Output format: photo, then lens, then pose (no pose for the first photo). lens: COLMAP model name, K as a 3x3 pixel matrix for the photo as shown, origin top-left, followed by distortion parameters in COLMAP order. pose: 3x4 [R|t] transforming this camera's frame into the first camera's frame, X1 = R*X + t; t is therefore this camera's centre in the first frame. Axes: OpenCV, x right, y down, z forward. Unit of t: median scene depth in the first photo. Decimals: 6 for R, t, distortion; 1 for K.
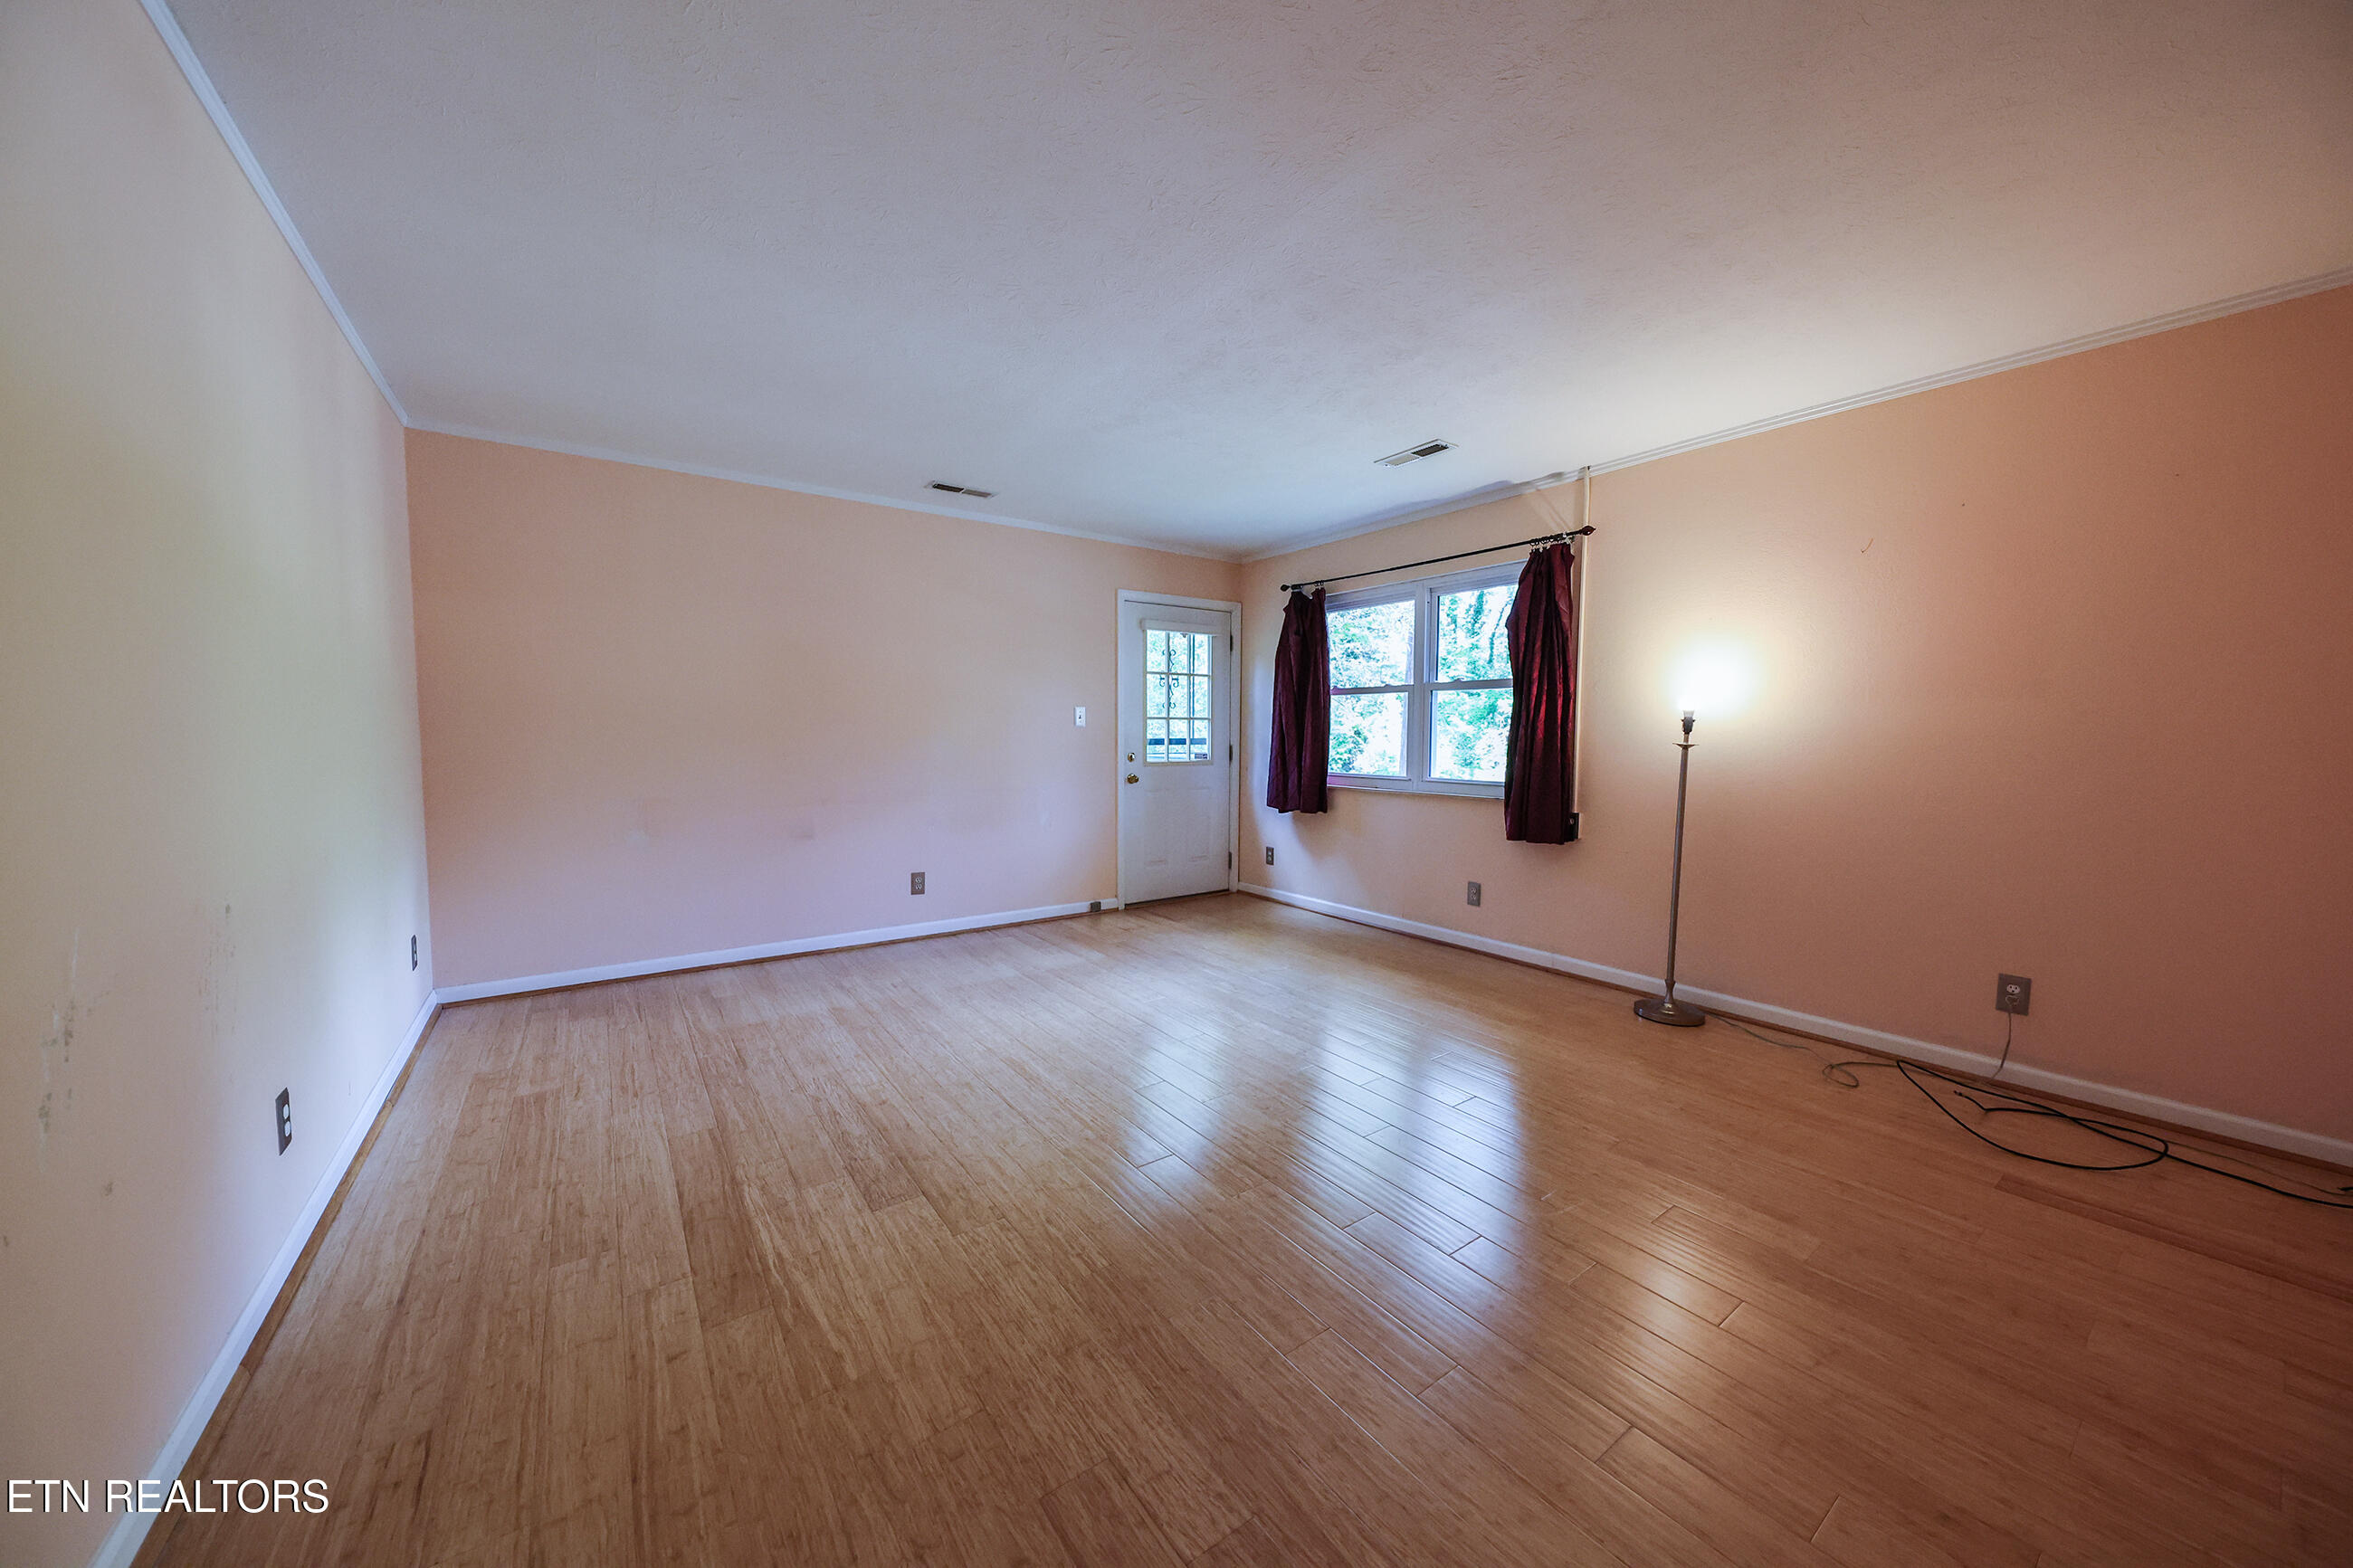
lens RADIAL K [[806.1, 0, 1169.5], [0, 806.1, 788.7], [0, 0, 1]] dist [0.005848, -0.005431]
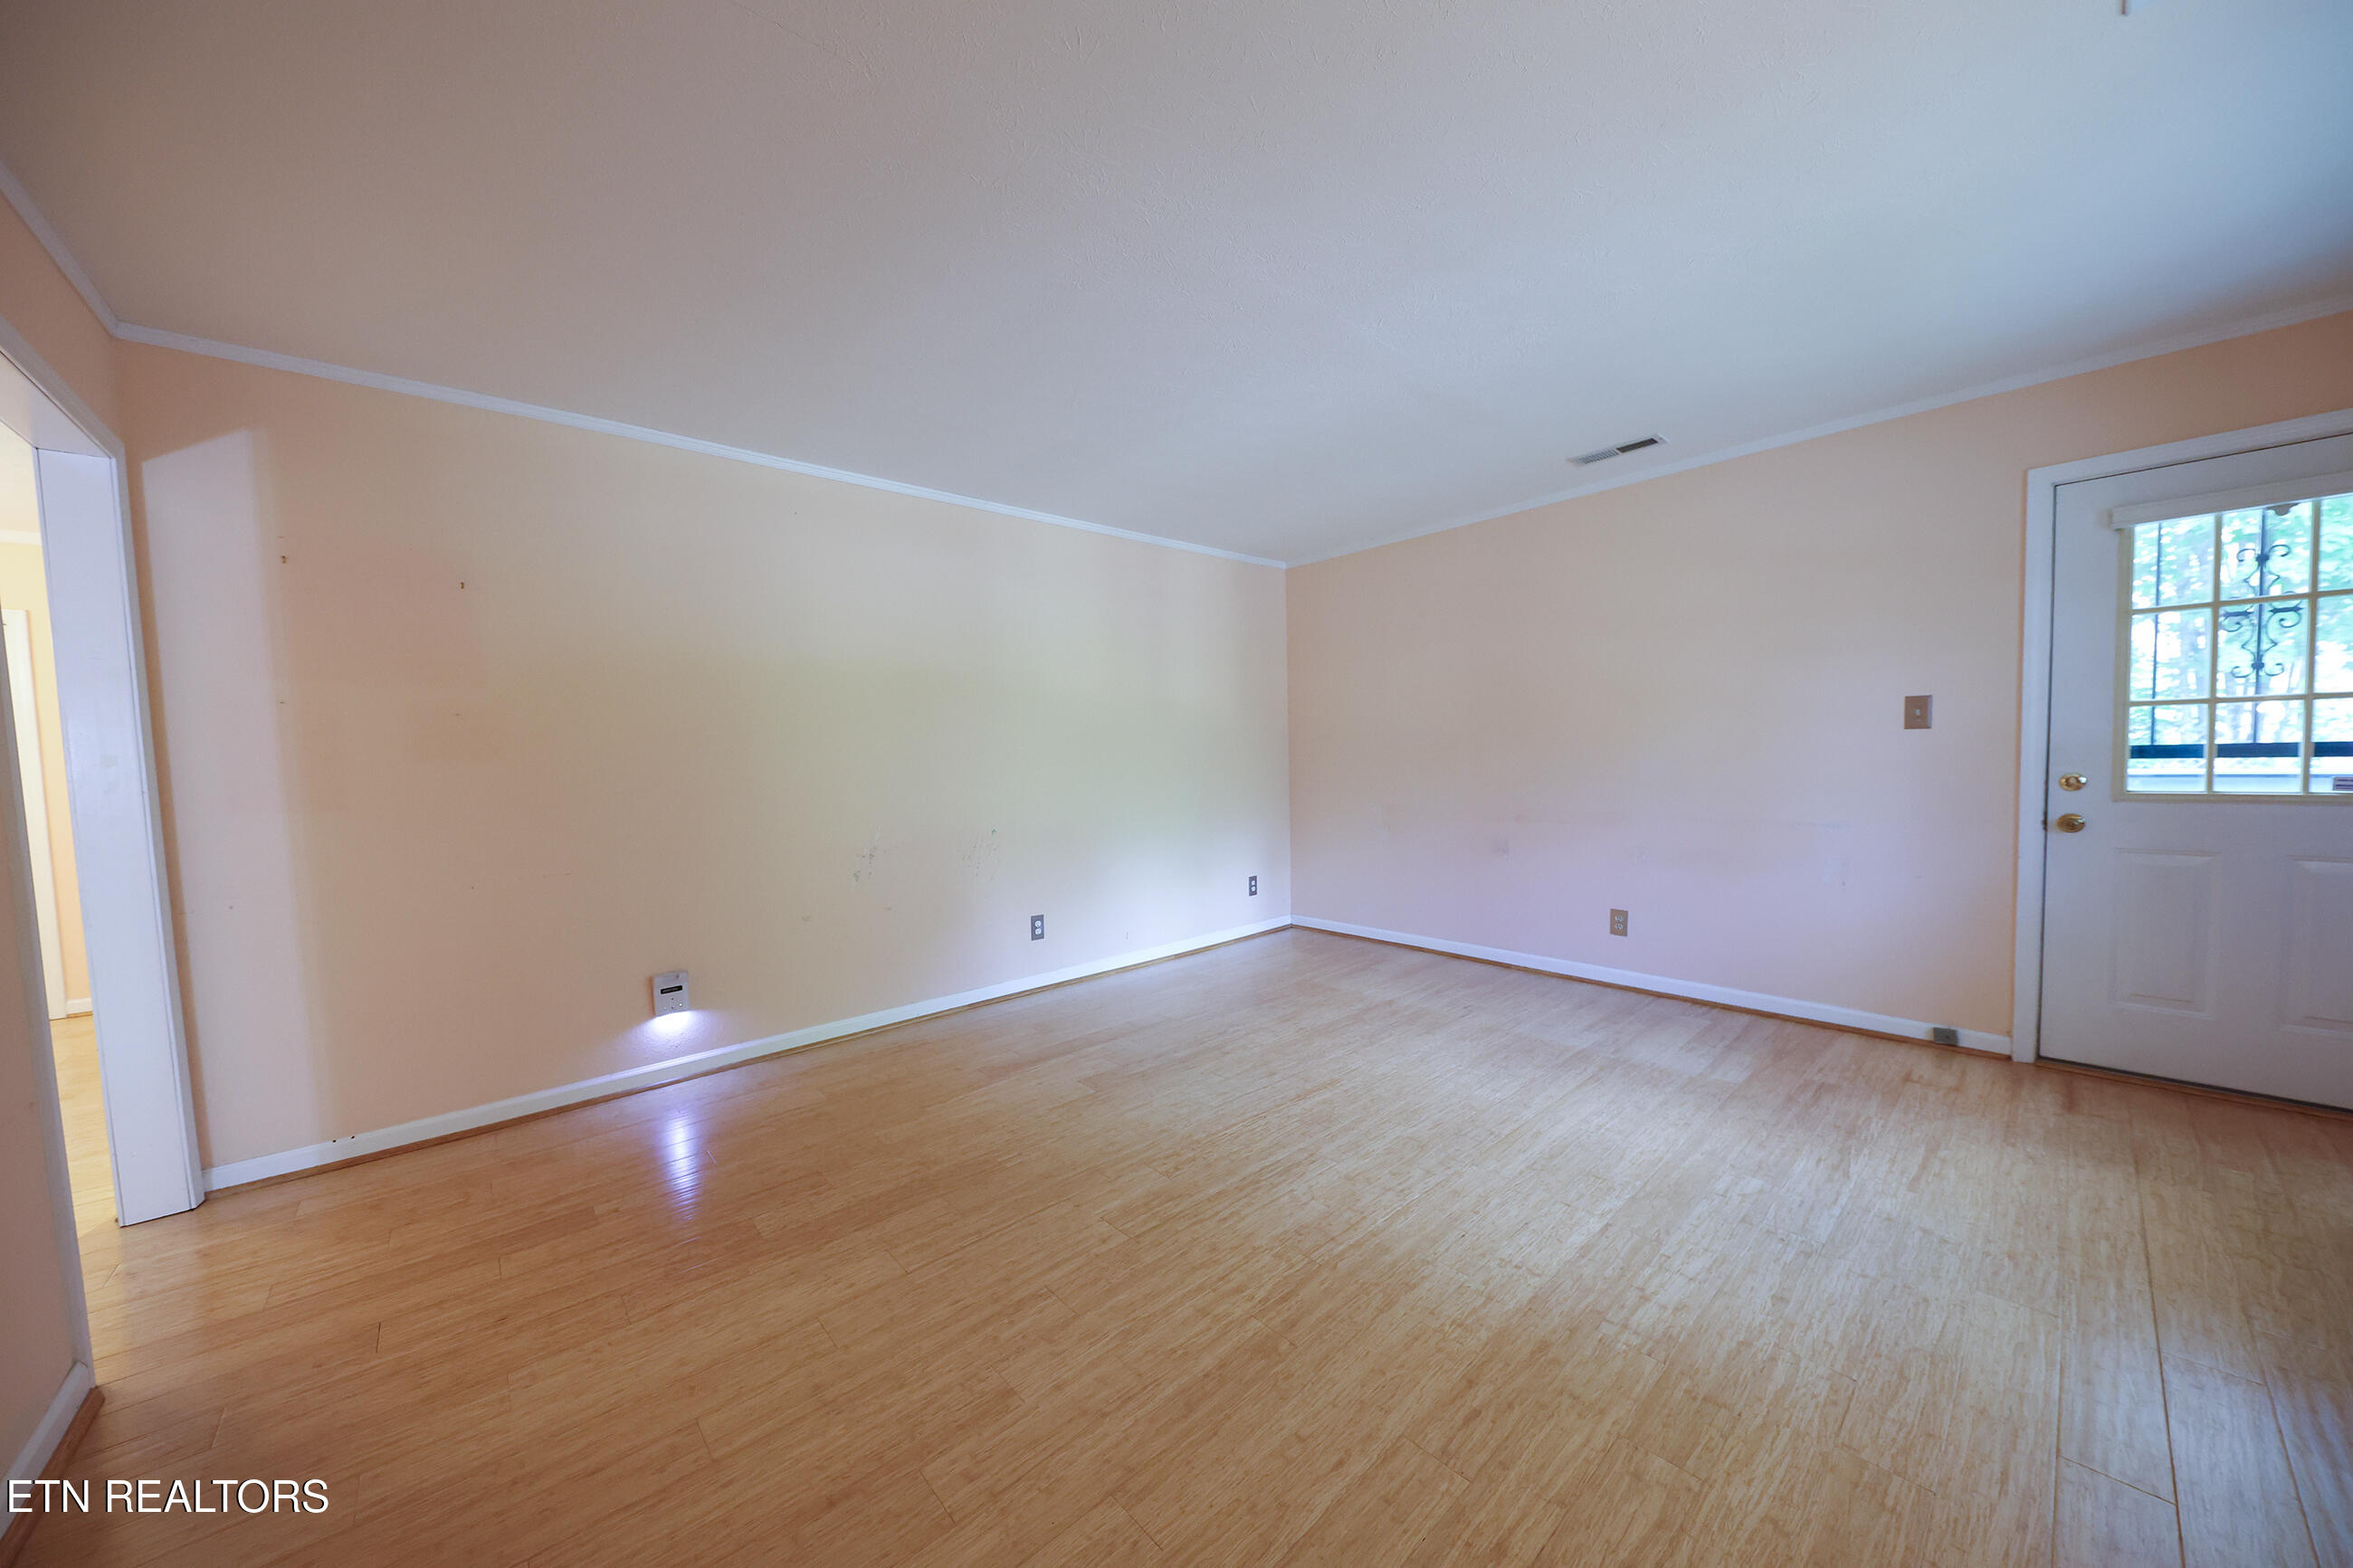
lens RADIAL K [[806.1, 0, 1169.5], [0, 806.1, 788.7], [0, 0, 1]] dist [0.005848, -0.005431]
pose [[0.105219, 0.035623, -0.993811, 0.498225], [-0.044427, 0.998529, 0.031089, -0.030250], [0.993456, 0.040881, 0.106647, 0.444871]]
